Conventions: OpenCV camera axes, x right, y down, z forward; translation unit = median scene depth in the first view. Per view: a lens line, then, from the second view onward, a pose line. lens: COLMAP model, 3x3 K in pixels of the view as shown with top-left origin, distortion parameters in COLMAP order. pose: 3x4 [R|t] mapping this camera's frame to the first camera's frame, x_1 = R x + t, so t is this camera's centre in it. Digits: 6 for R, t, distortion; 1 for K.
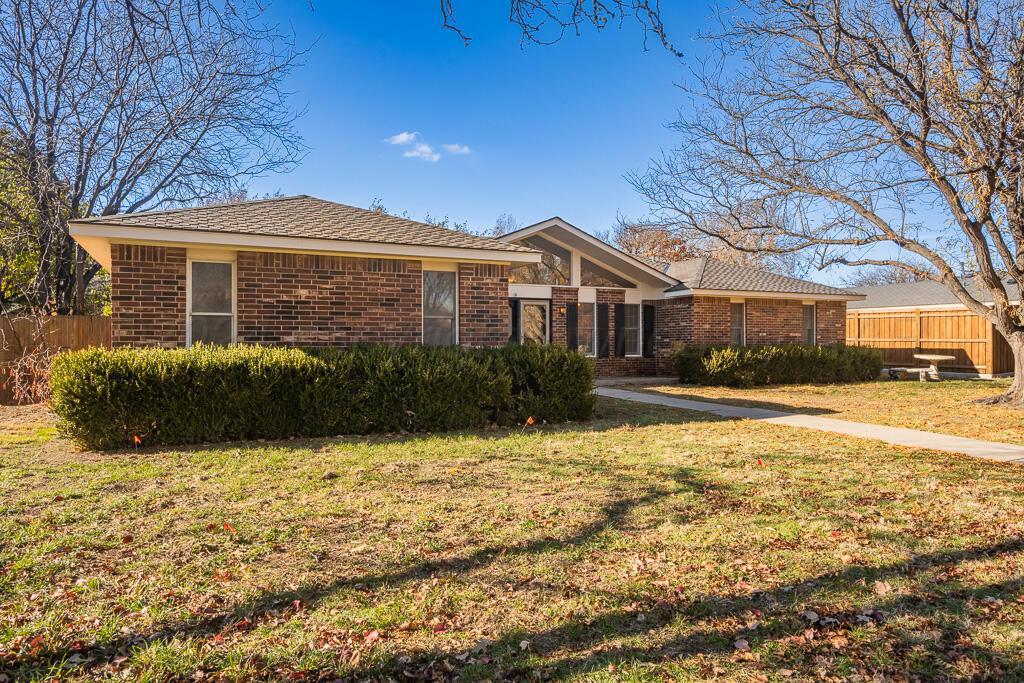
lens RADIAL K [[645.4, 0, 512.0], [0, 645.4, 341.5], [0, 0, 1]] dist [0.000282, 0.000077]
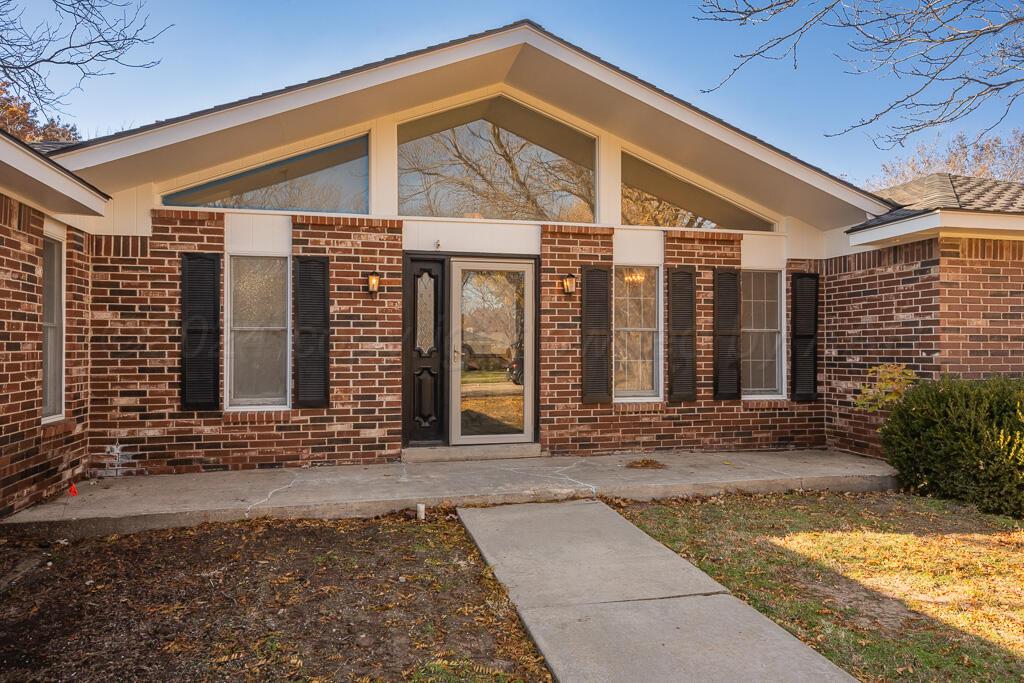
lens RADIAL K [[665.1, 0, 512.0], [0, 665.1, 341.5], [0, 0, 1]] dist [0.002294, 0.000501]
pose [[0.975687, 0.000424, -0.219170, 0.129763], [-0.002781, 0.999942, -0.010448, -0.008629], [0.219153, 0.010804, 0.975631, 0.578486]]
